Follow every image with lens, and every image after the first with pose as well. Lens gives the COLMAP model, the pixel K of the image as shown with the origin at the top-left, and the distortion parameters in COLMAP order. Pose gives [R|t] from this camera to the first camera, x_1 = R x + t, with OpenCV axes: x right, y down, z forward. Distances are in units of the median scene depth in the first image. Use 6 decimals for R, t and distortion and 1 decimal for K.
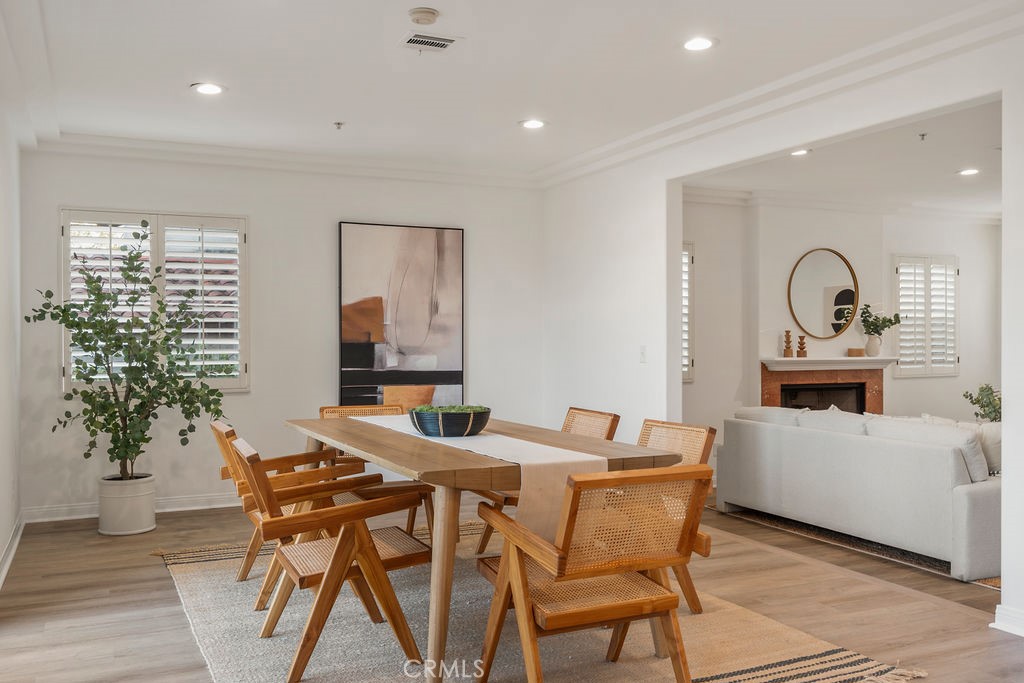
lens RADIAL K [[895.6, 0, 516.8], [0, 895.6, 339.5], [0, 0, 1]] dist [0.015476, 0.009730]
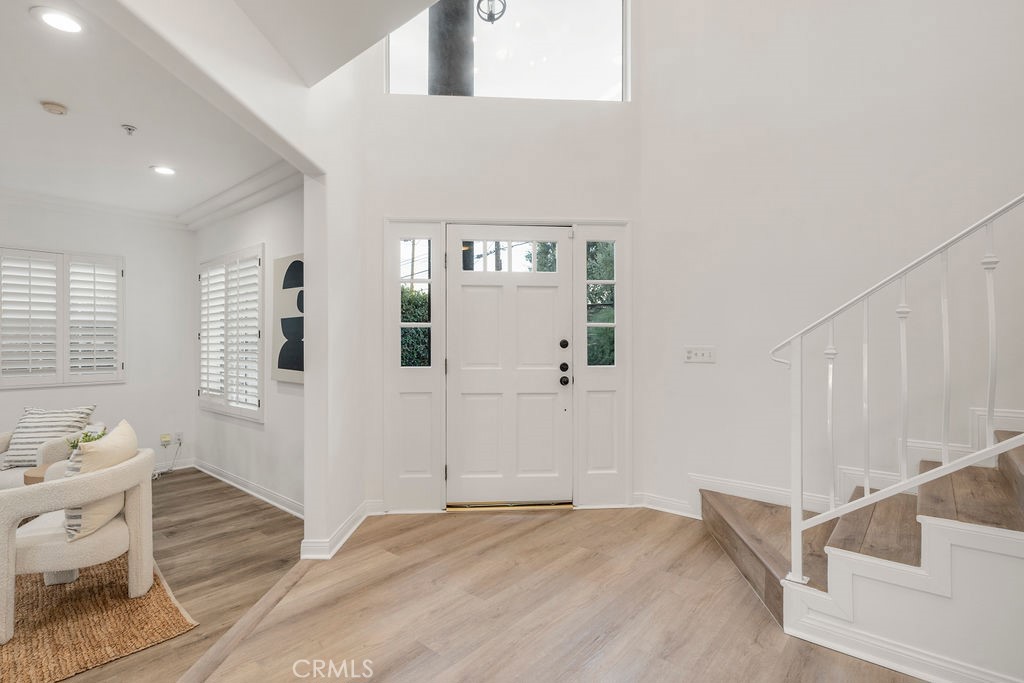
lens RADIAL K [[497.7, 0, 507.5], [0, 497.7, 341.7], [0, 0, 1]] dist [0.001846, 0.000177]
pose [[0.916290, 0.004251, 0.400493, 1.041557], [-0.001503, 0.999973, -0.007176, -0.000188], [-0.400513, 0.005973, 0.916272, 0.575539]]
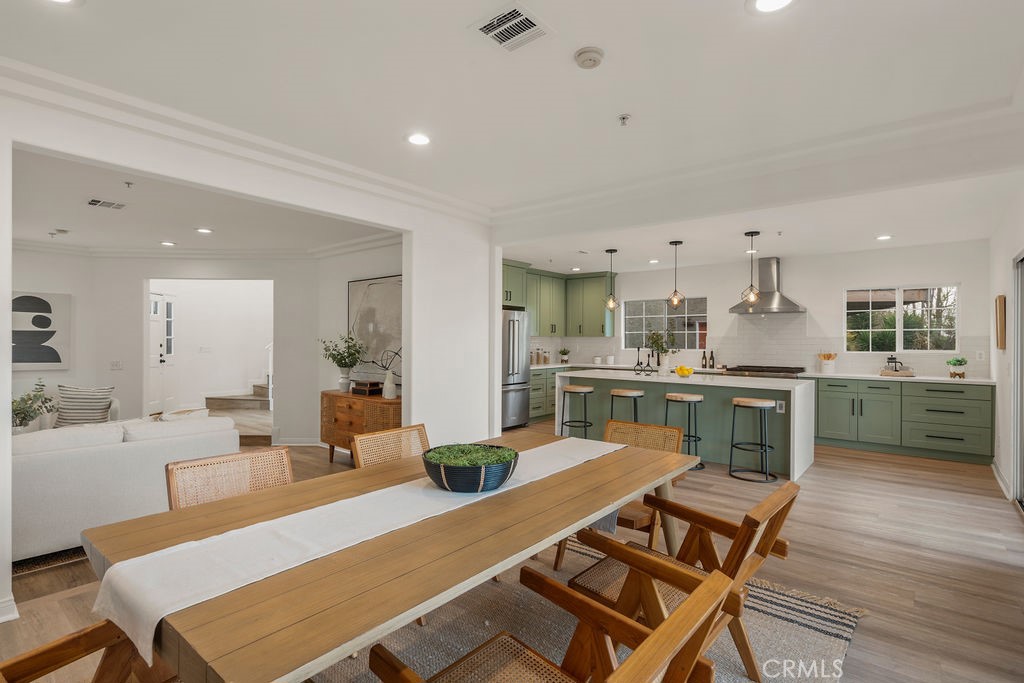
lens RADIAL K [[497.7, 0, 507.5], [0, 497.7, 341.7], [0, 0, 1]] dist [0.001846, 0.000177]
pose [[-0.418026, -0.002574, 0.908431, -0.349865], [-0.006281, 0.999980, -0.000057, -0.018541], [-0.908413, -0.005729, -0.418034, 0.795861]]
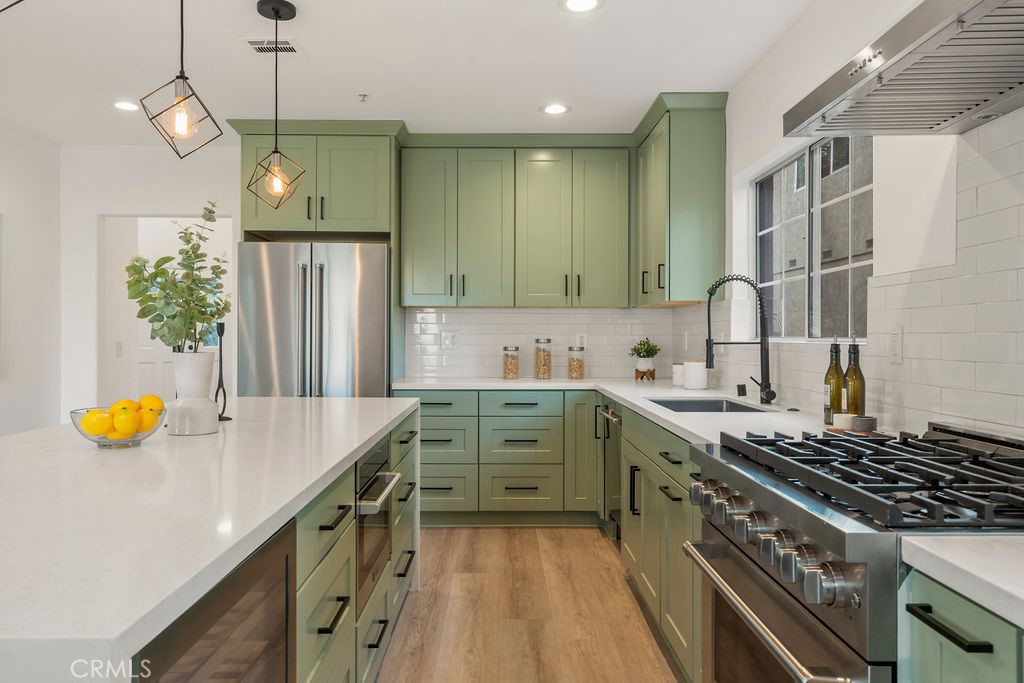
lens RADIAL K [[733.5, 0, 512.0], [0, 733.5, 341.5], [0, 0, 1]] dist [0.000938, 0.000303]
pose [[0.414765, -0.002924, 0.909924, 0.170881], [-0.005359, 0.999970, 0.005656, -0.000578], [-0.909913, -0.007222, 0.414736, -0.219958]]
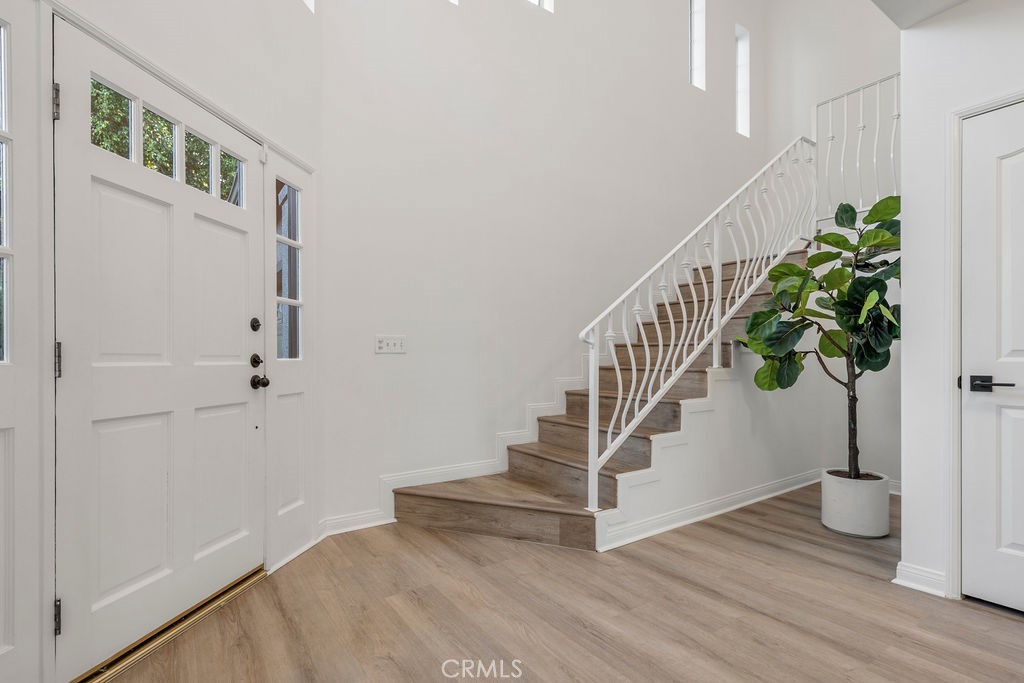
lens RADIAL K [[491.2, 0, 512.1], [0, 491.2, 356.8], [0, 0, 1]] dist [0.002415, 0.000310]
pose [[-0.167041, 0.004502, 0.985940, 0.937538], [0.005185, 0.999980, -0.003688, 0.025439], [-0.985936, 0.004496, -0.167061, 0.965473]]
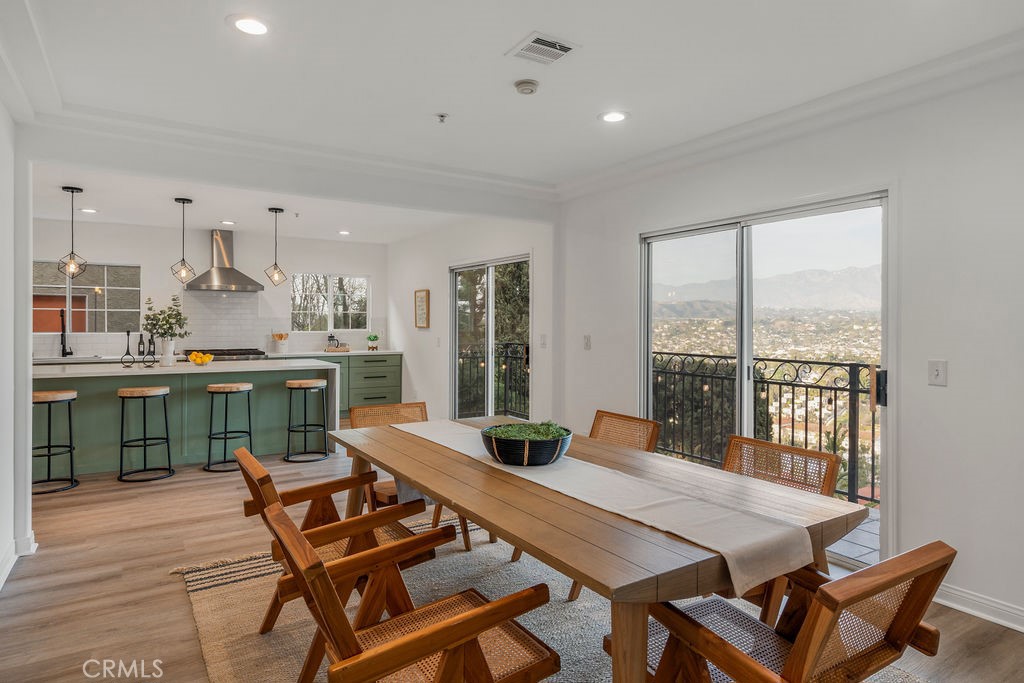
lens RADIAL K [[580.8, 0, 509.6], [0, 580.8, 323.9], [0, 0, 1]] dist [0.001915, 0.000747]
pose [[-0.992037, -0.002350, -0.125924, 0.011998], [-0.002351, 0.999997, -0.000136, -0.020251], [0.125924, 0.000161, -0.992040, 1.073742]]
